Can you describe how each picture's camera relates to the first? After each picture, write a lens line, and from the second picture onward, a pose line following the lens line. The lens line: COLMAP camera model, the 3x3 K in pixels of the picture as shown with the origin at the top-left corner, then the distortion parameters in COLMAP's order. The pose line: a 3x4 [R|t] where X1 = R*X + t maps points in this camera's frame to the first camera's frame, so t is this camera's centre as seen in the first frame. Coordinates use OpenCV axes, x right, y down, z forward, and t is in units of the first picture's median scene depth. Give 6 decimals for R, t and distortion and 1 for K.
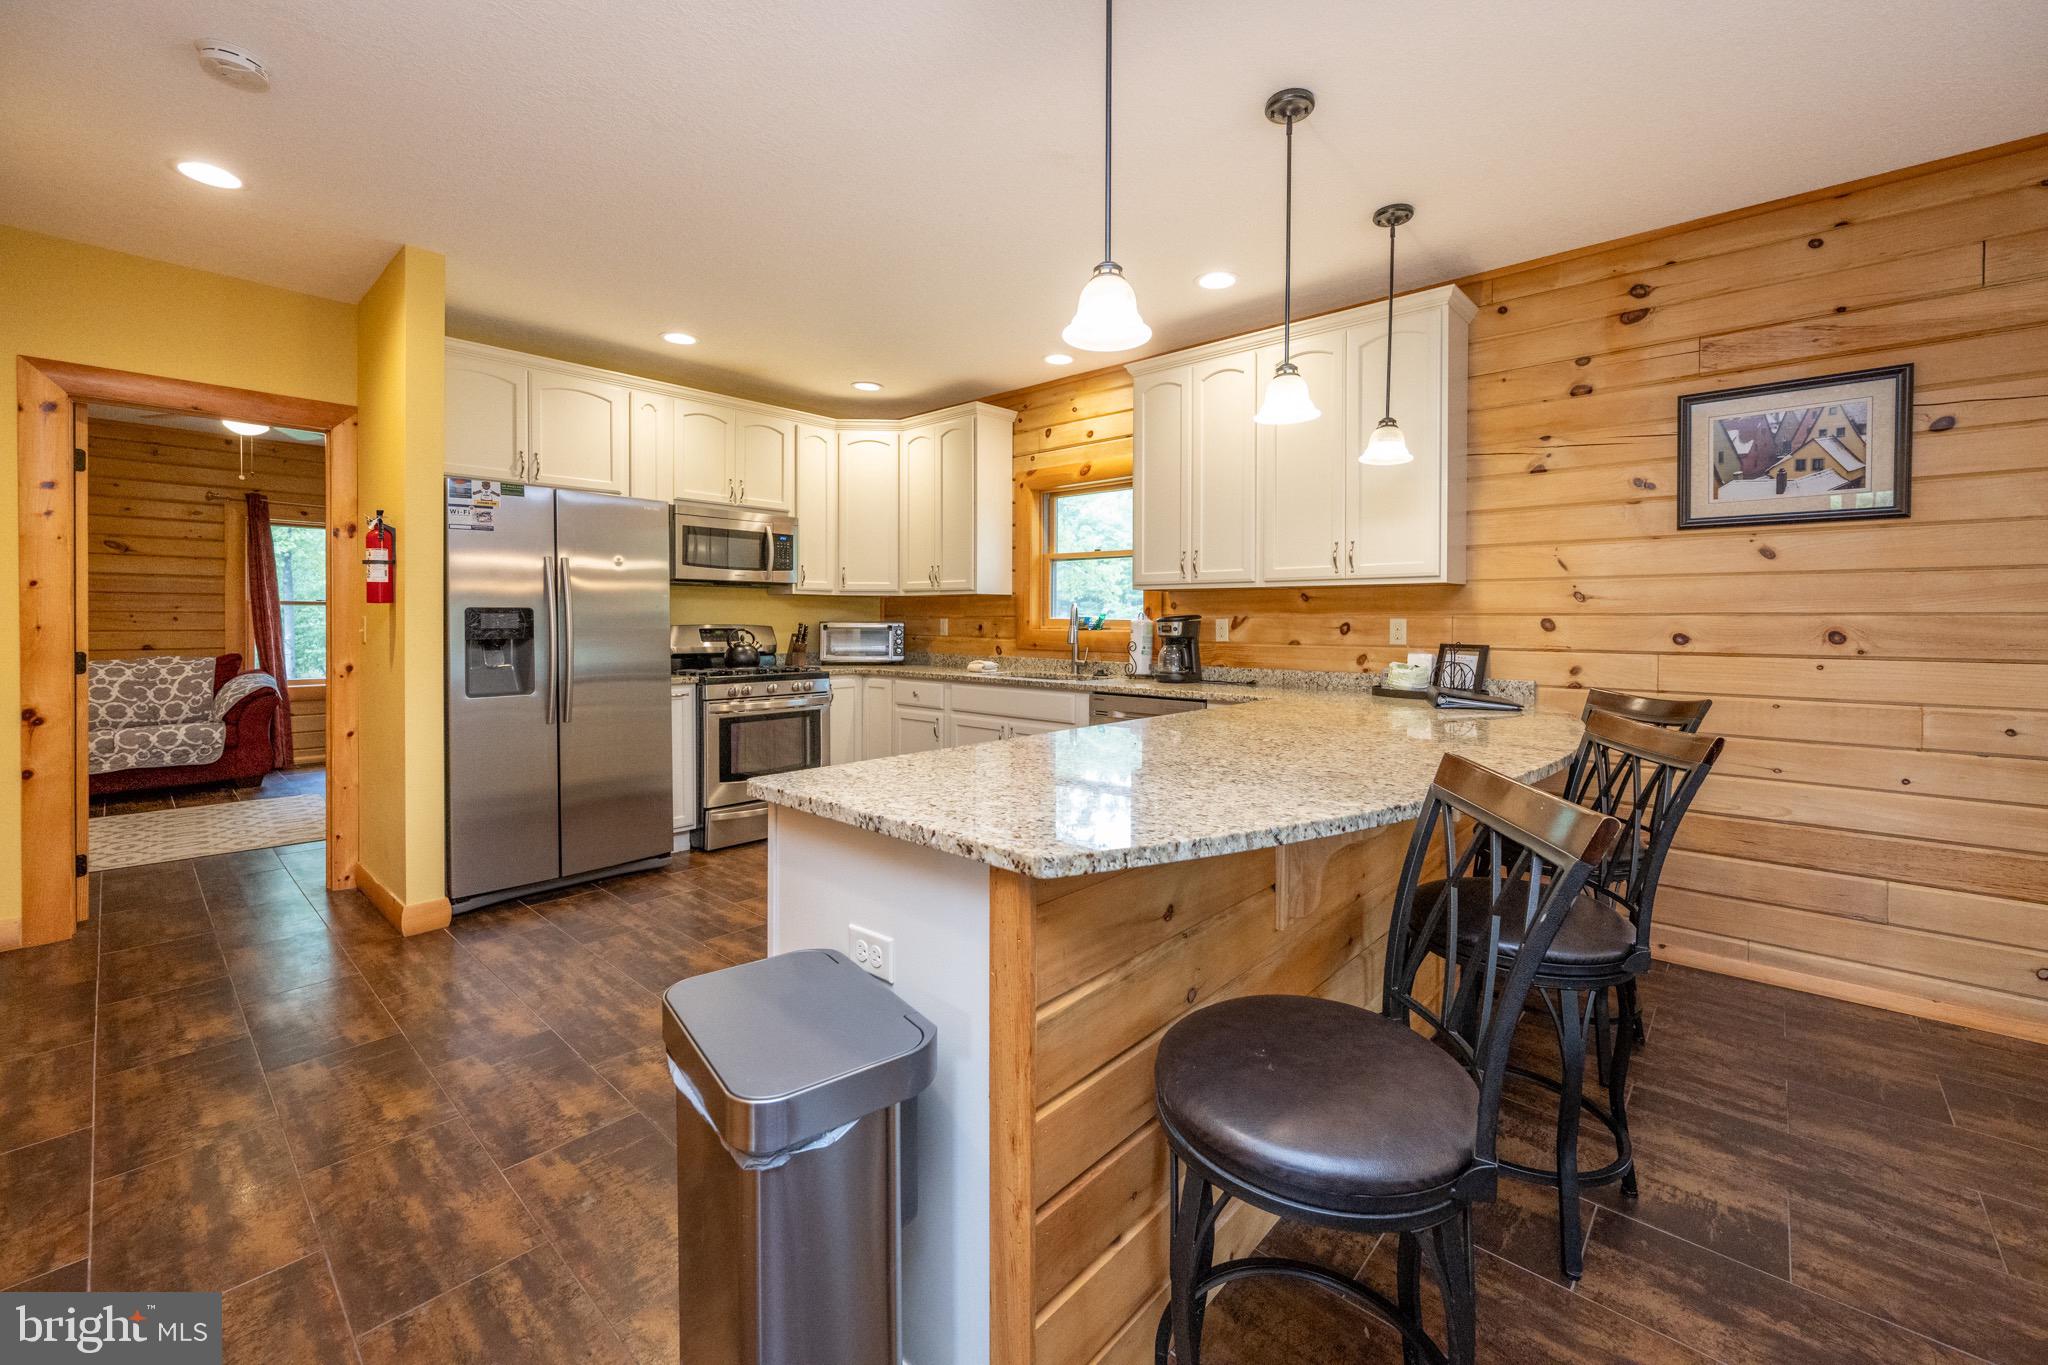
lens RADIAL K [[819.7, 0, 1020.0], [0, 819.7, 627.4], [0, 0, 1]] dist [0.001346, 0.000632]
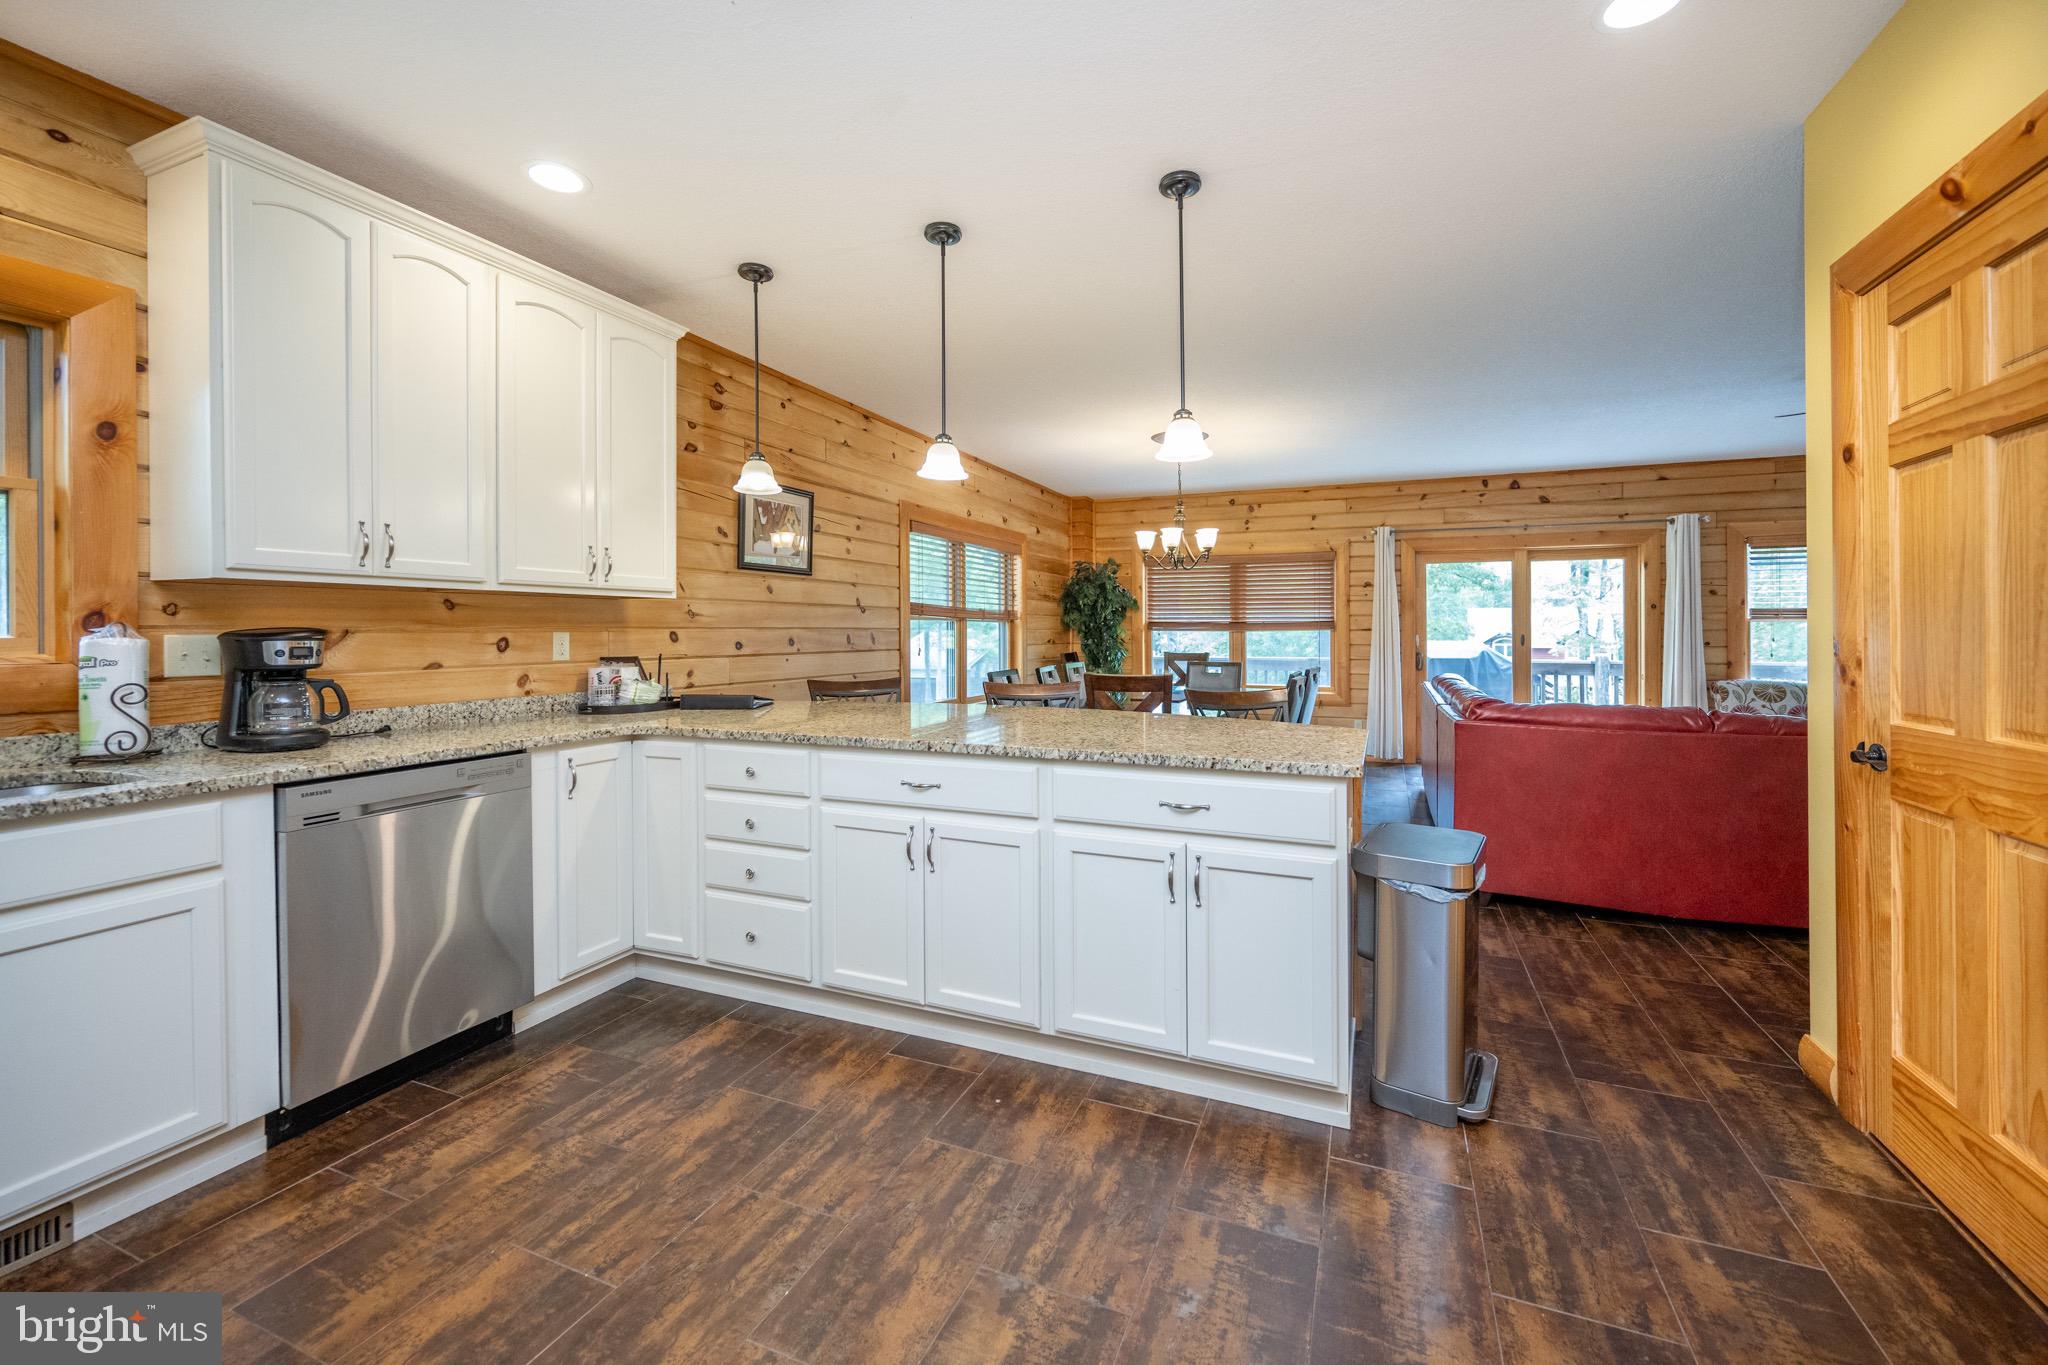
lens RADIAL K [[819.7, 0, 1035.2], [0, 819.7, 632.7], [0, 0, 1]] dist [0.001346, 0.000632]
pose [[-0.328466, -0.005893, 0.944497, -0.560152], [0.010035, 0.999902, 0.009729, -0.013622], [-0.944463, 0.012674, -0.328375, 0.779803]]
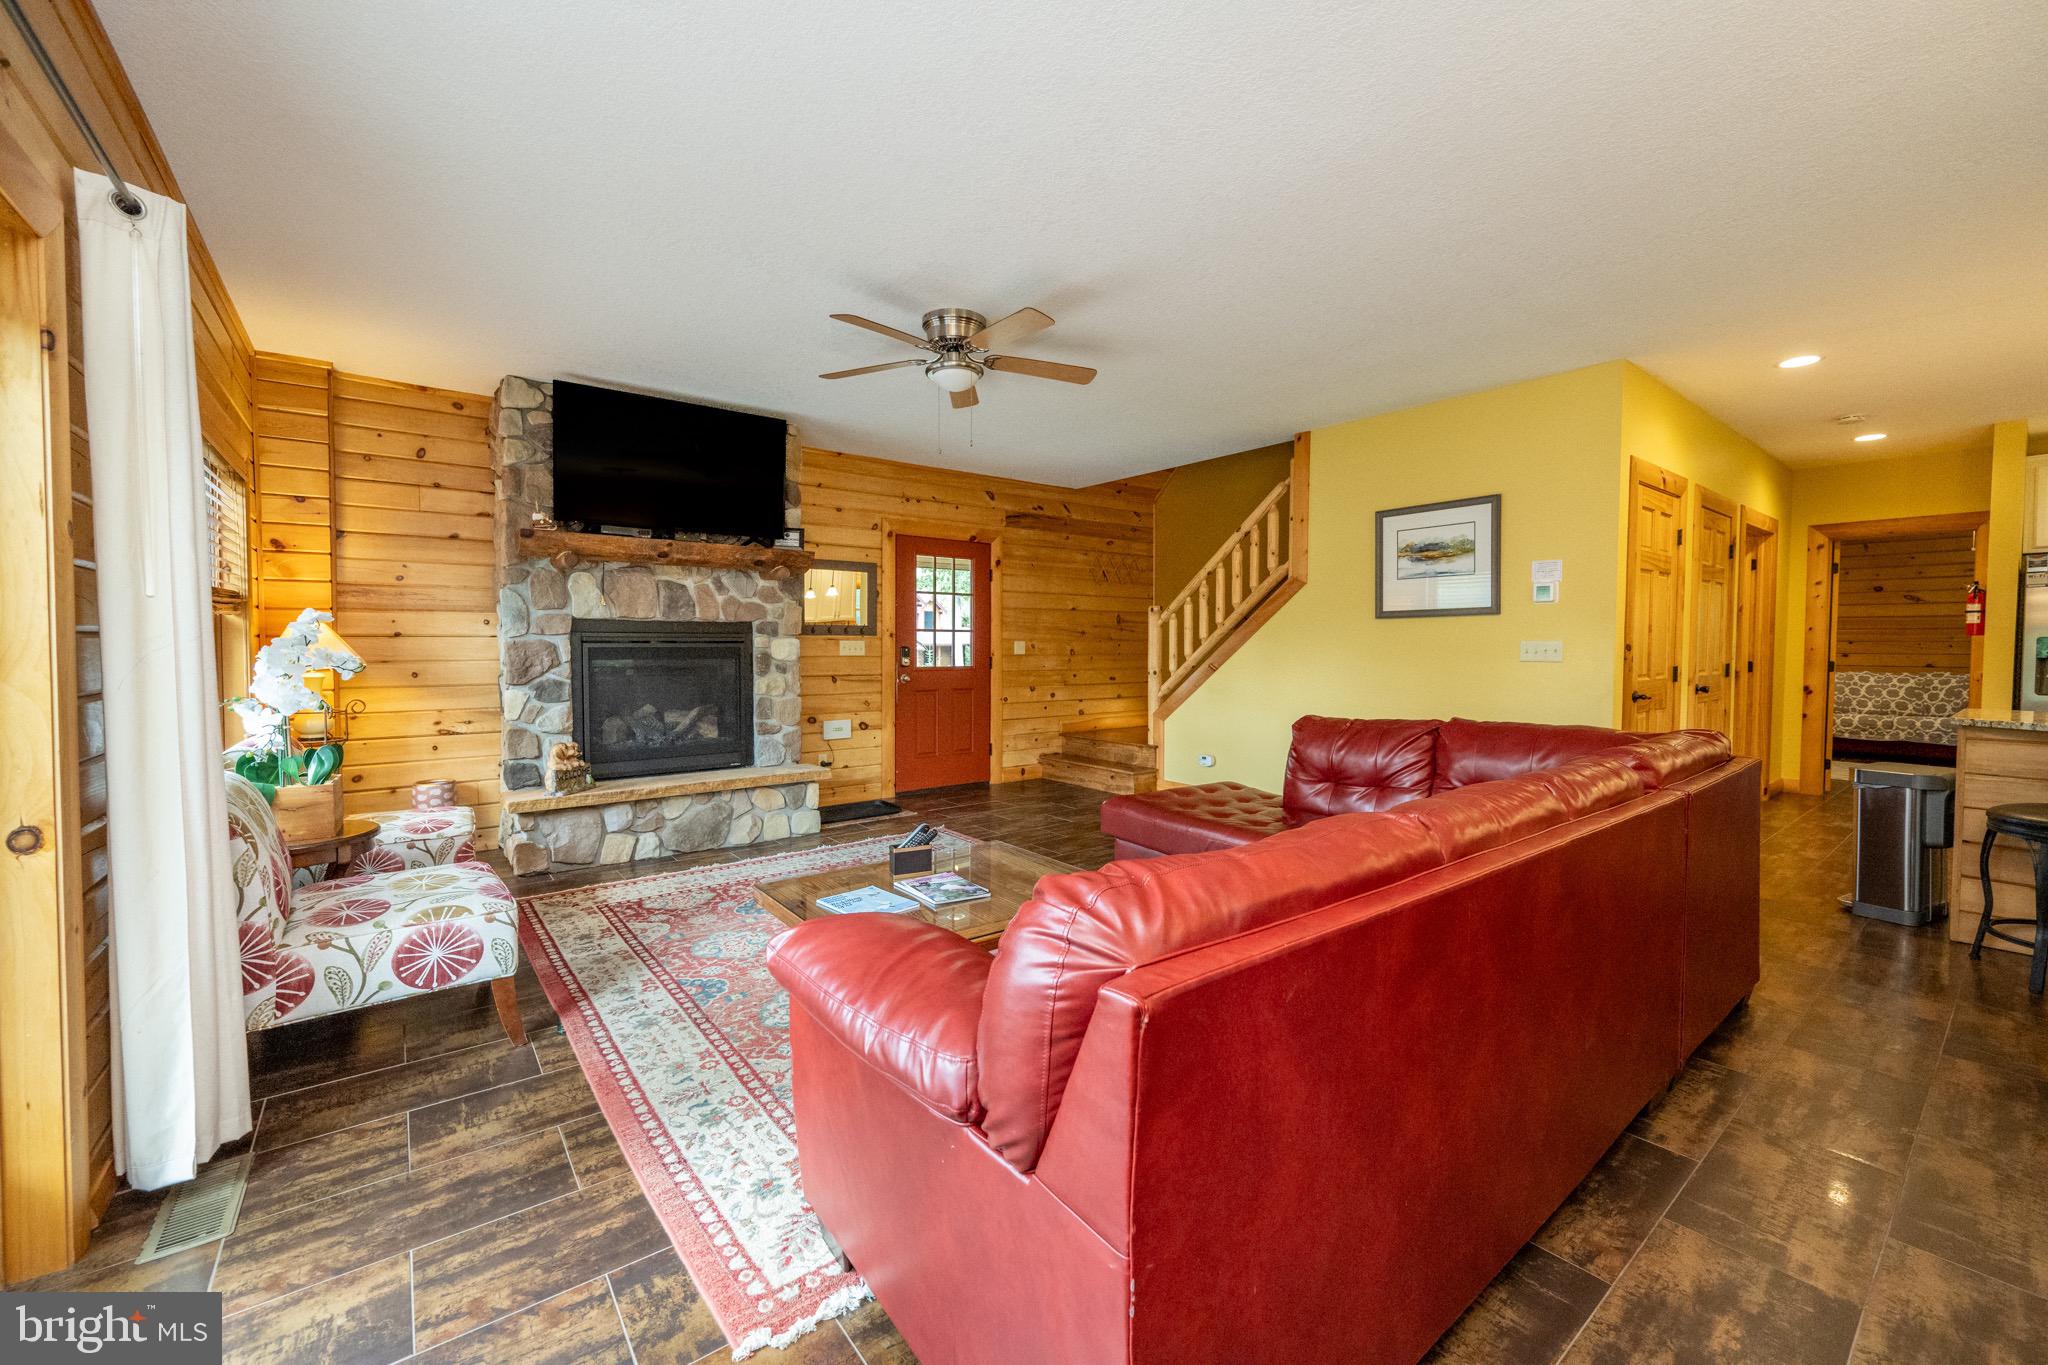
lens RADIAL K [[819.7, 0, 1046.7], [0, 819.7, 677.1], [0, 0, 1]] dist [0.001346, 0.000632]
pose [[-0.156292, 0.037611, -0.986995, 1.064770], [-0.013362, 0.999103, 0.040188, 0.011961], [0.987620, 0.019469, -0.155649, -0.554199]]
